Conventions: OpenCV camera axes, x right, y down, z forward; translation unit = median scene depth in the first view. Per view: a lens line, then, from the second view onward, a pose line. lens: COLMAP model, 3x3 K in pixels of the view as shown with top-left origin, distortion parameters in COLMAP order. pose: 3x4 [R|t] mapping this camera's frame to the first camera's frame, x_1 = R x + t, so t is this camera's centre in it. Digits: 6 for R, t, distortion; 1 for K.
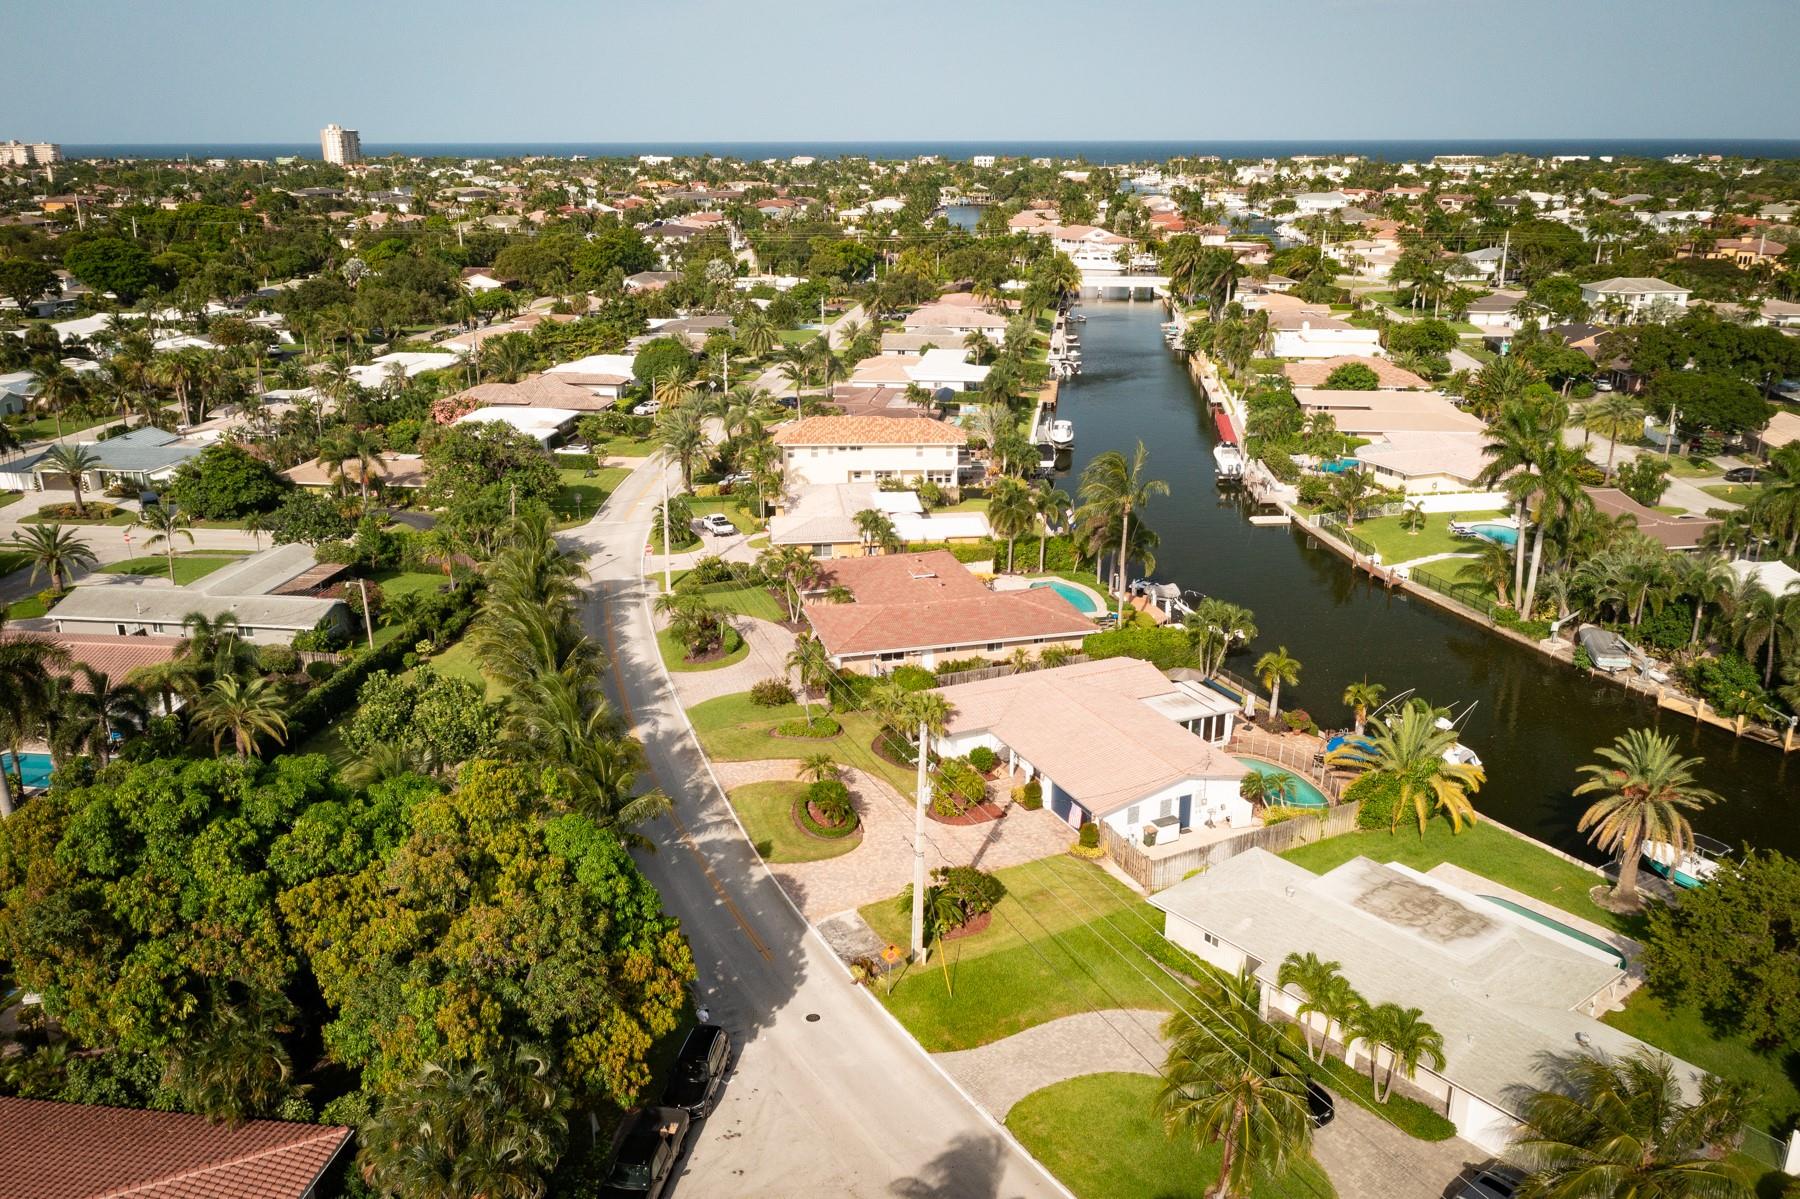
lens RADIAL K [[1442.8, 0, 890.0], [0, 1442.8, 601.8], [0, 0, 1]] dist [-0.019643, 0.051435]
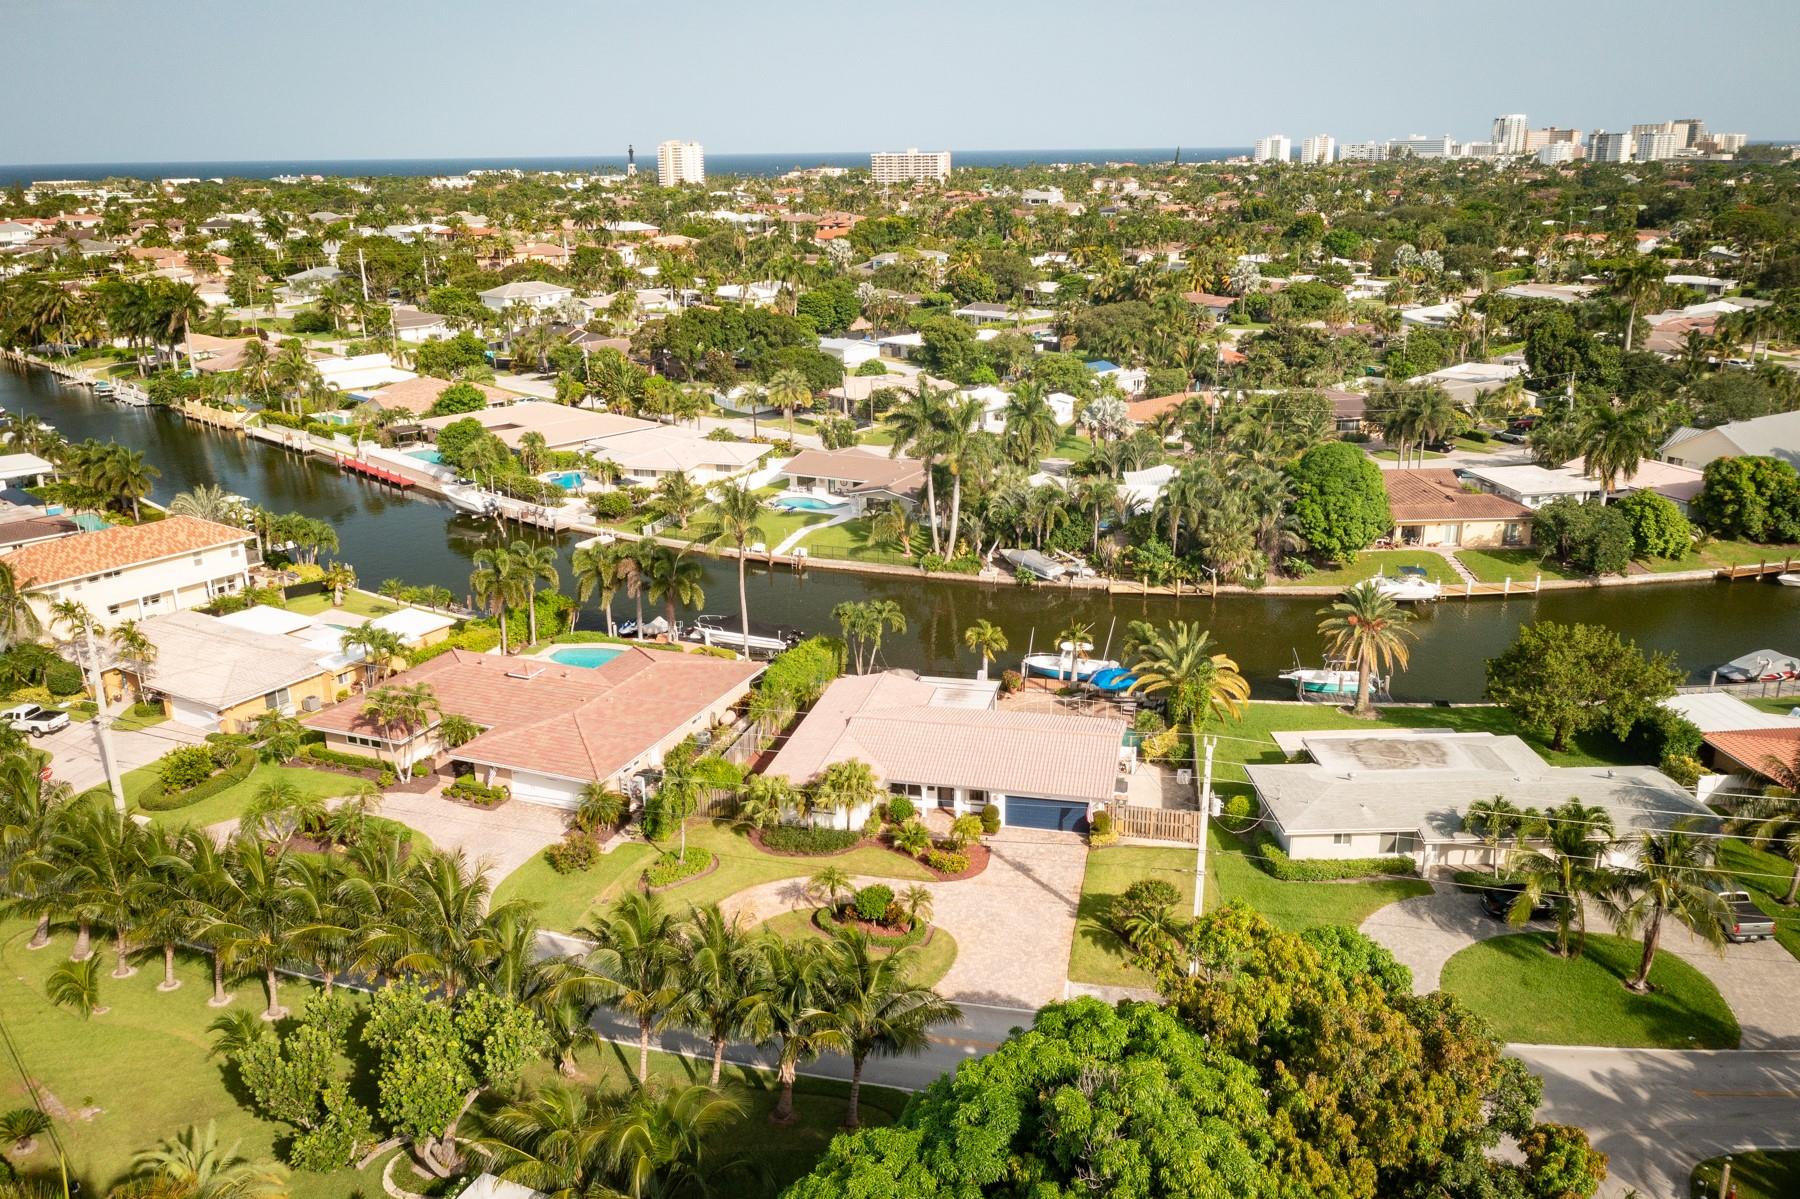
lens RADIAL K [[1442.8, 0, 890.0], [0, 1442.8, 601.8], [0, 0, 1]] dist [-0.019643, 0.051435]
pose [[0.616542, -0.248756, 0.746992, -0.474802], [0.259625, 0.959942, 0.105385, -0.093781], [-0.743284, 0.128964, 0.656428, 0.294577]]
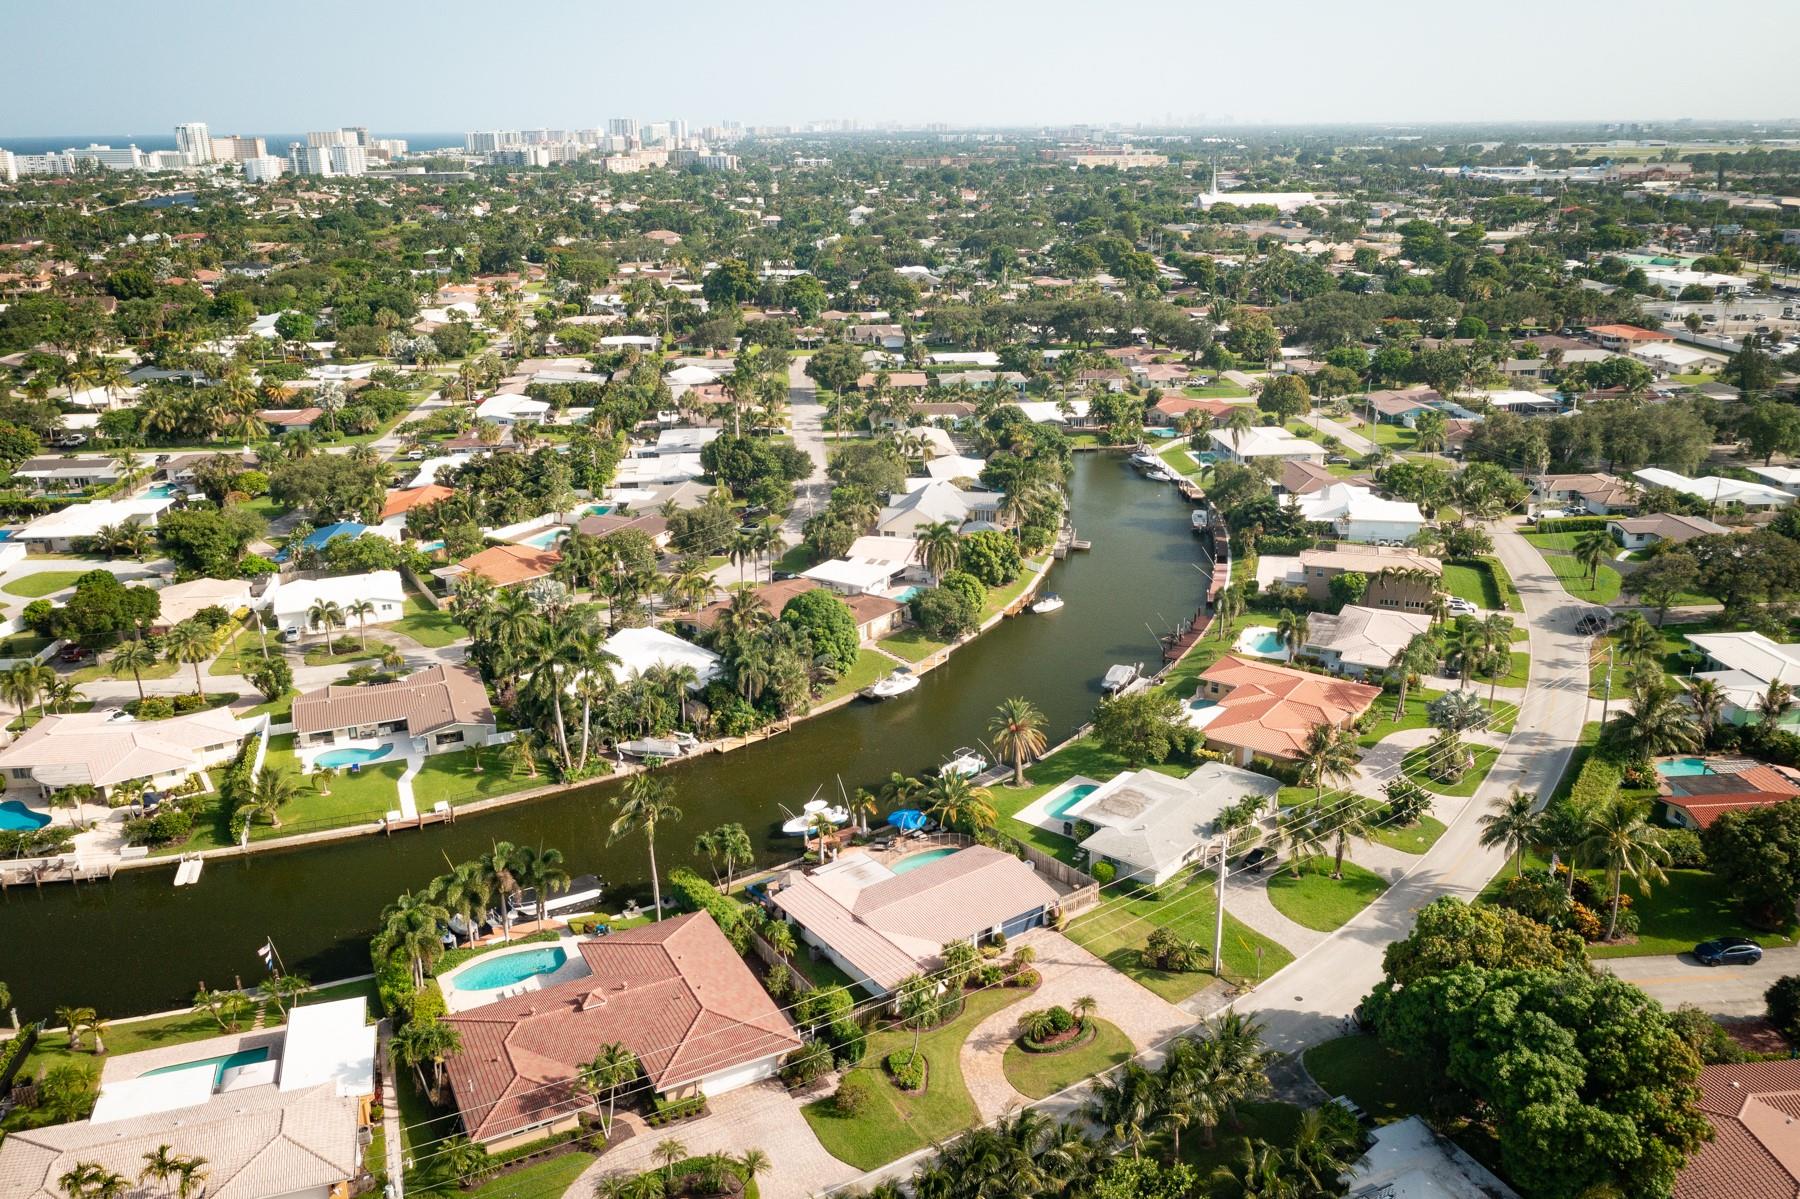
lens RADIAL K [[1416.4, 0, 945.5], [0, 1416.4, 598.4], [0, 0, 1]] dist [-0.010636, 0.001640]
pose [[-0.221679, -0.314562, 0.922989, -0.801552], [0.307769, 0.875587, 0.372325, -0.521097], [-0.925277, 0.366604, -0.097287, 0.792847]]
